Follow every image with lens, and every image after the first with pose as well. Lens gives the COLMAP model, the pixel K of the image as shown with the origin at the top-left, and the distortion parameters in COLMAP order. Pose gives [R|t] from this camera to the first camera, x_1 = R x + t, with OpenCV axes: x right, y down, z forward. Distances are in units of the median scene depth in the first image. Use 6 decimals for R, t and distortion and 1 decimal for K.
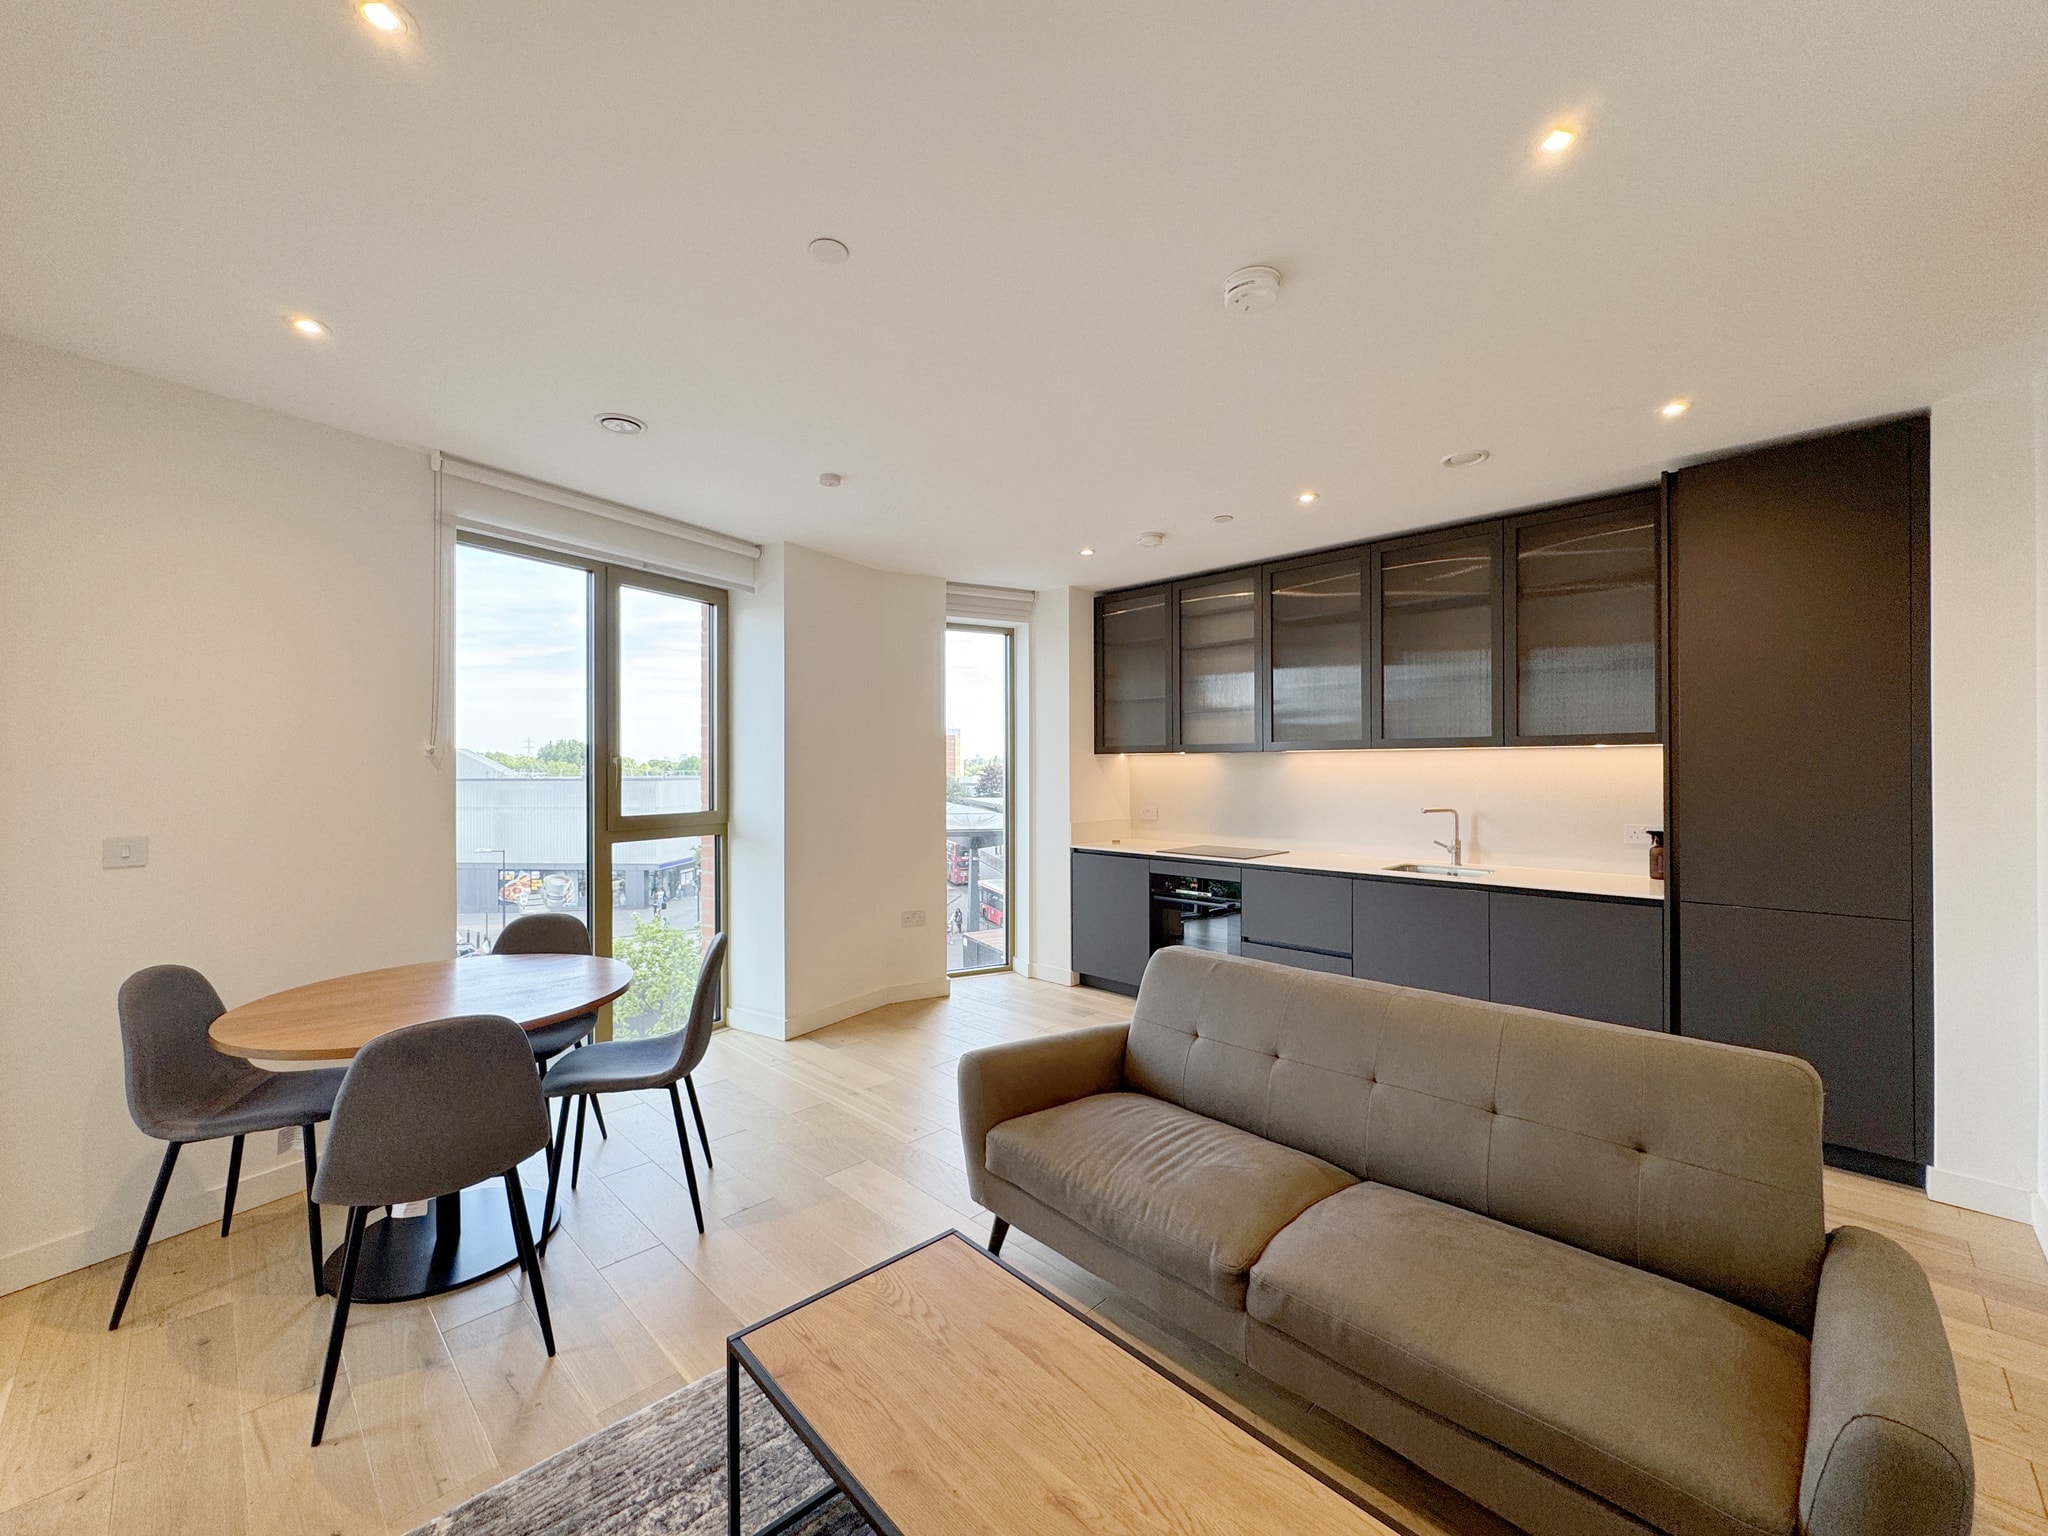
lens RADIAL K [[817.3, 0, 1020.6], [0, 817.3, 760.5], [0, 0, 1]] dist [-0.001545, 0.000071]
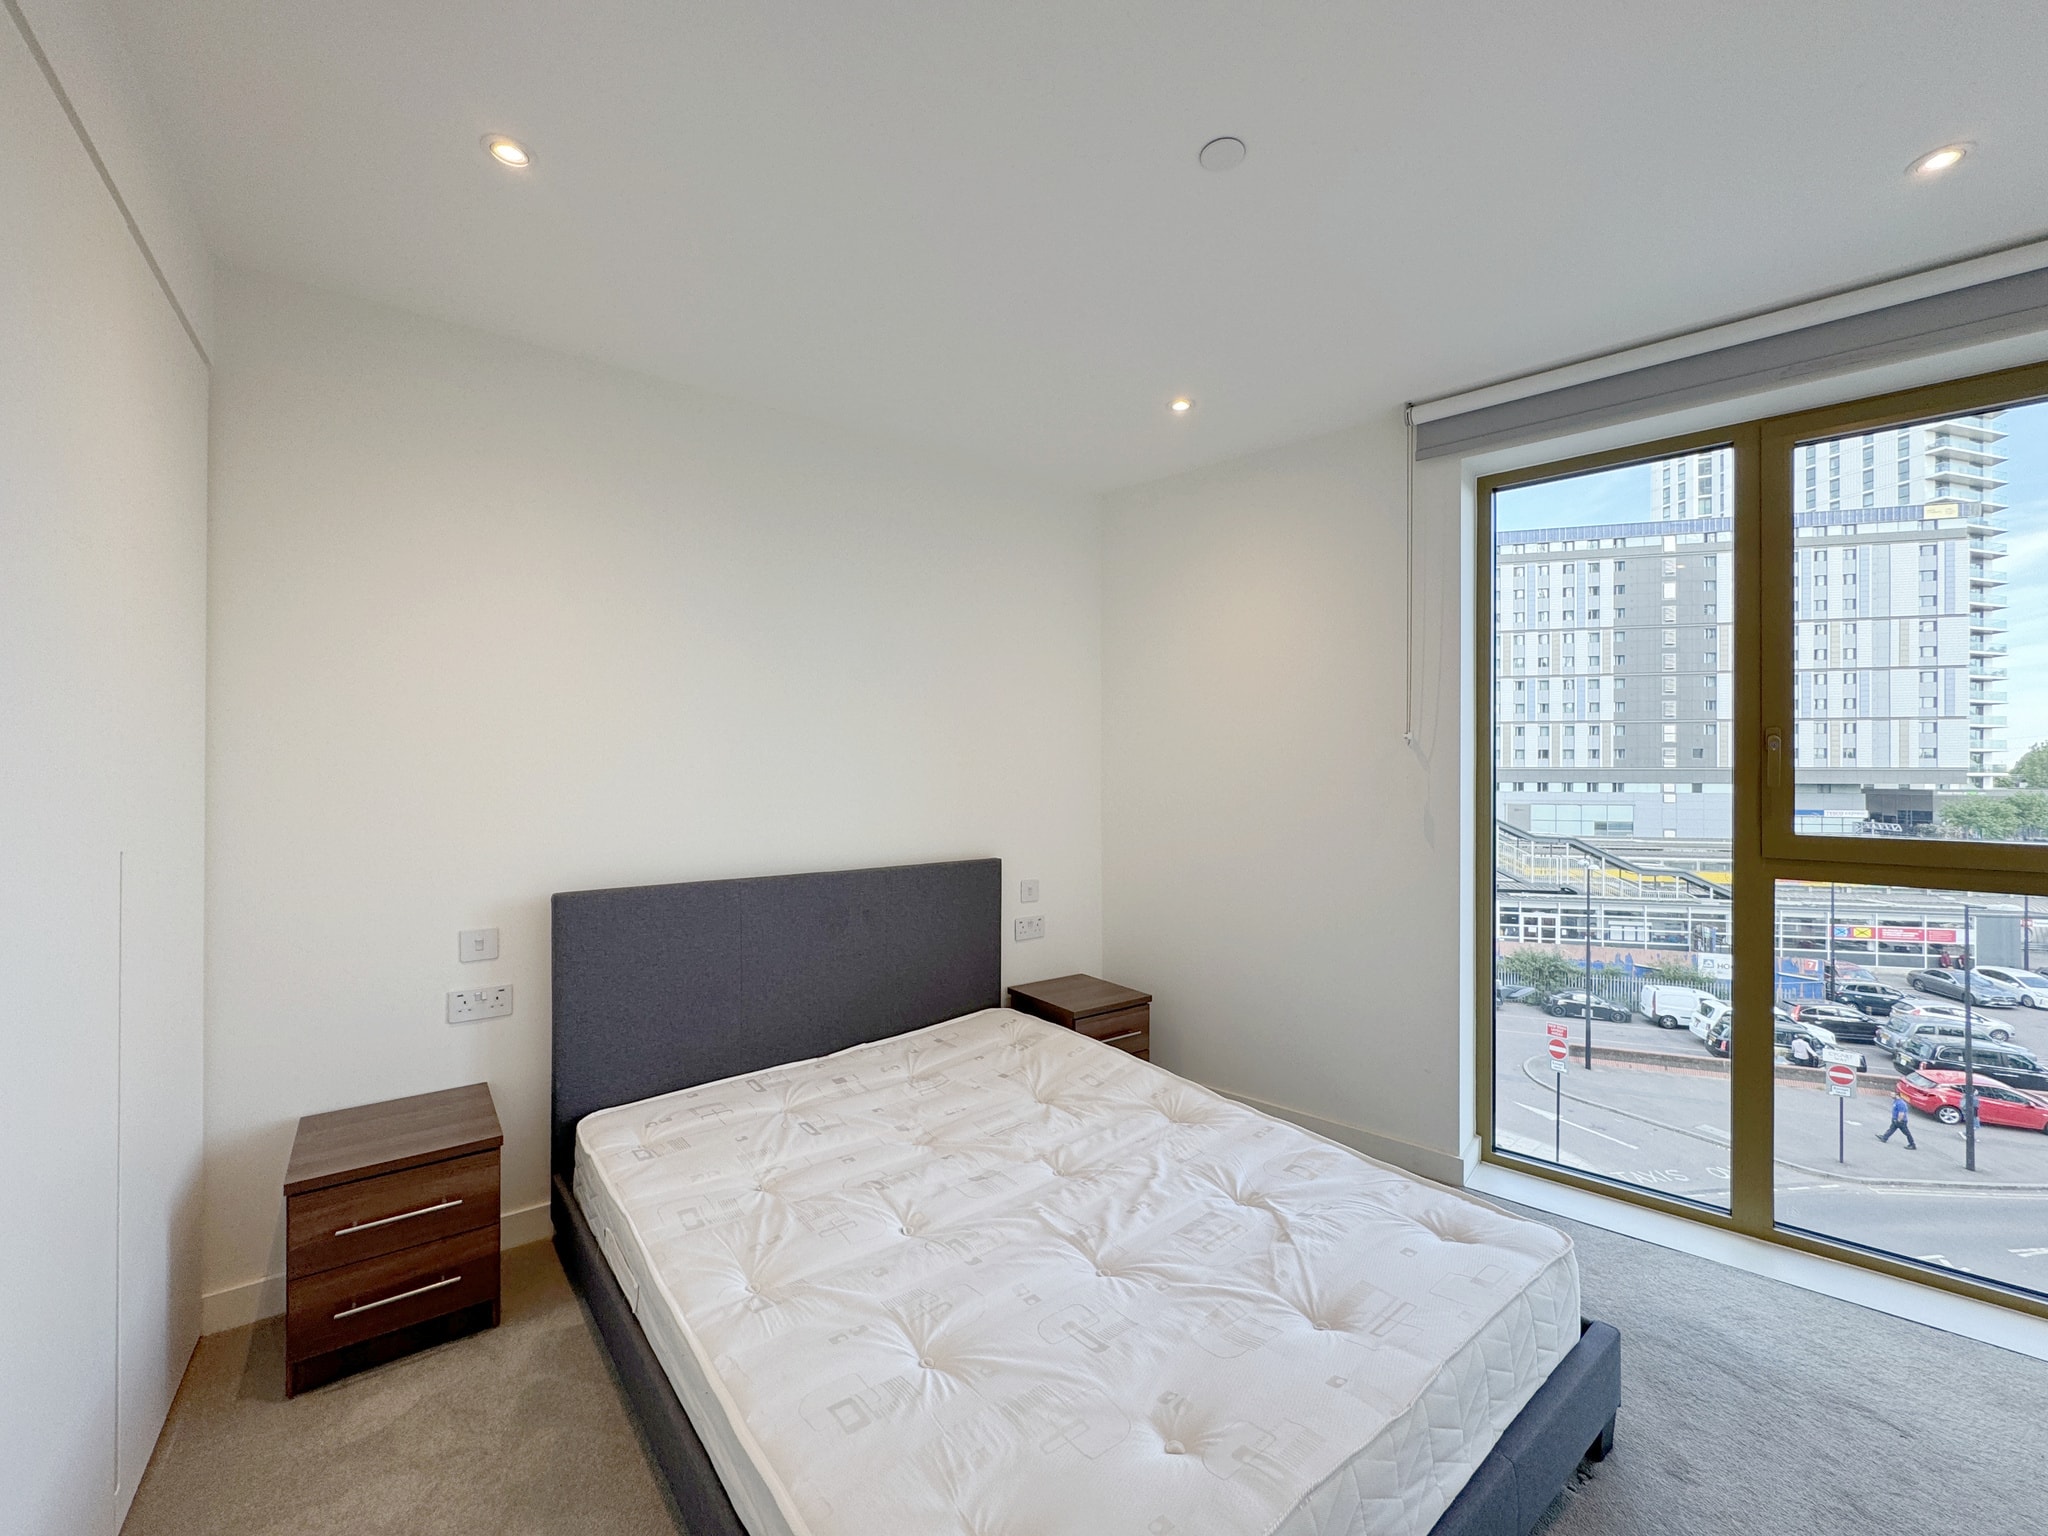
lens RADIAL K [[817.3, 0, 1030.0], [0, 817.3, 761.0], [0, 0, 1]] dist [-0.001545, 0.000071]
pose [[-0.163353, -0.007959, -0.986536, 0.171295], [0.006520, 0.999937, -0.009146, 0.014086], [0.986546, -0.007926, -0.163291, 0.498320]]
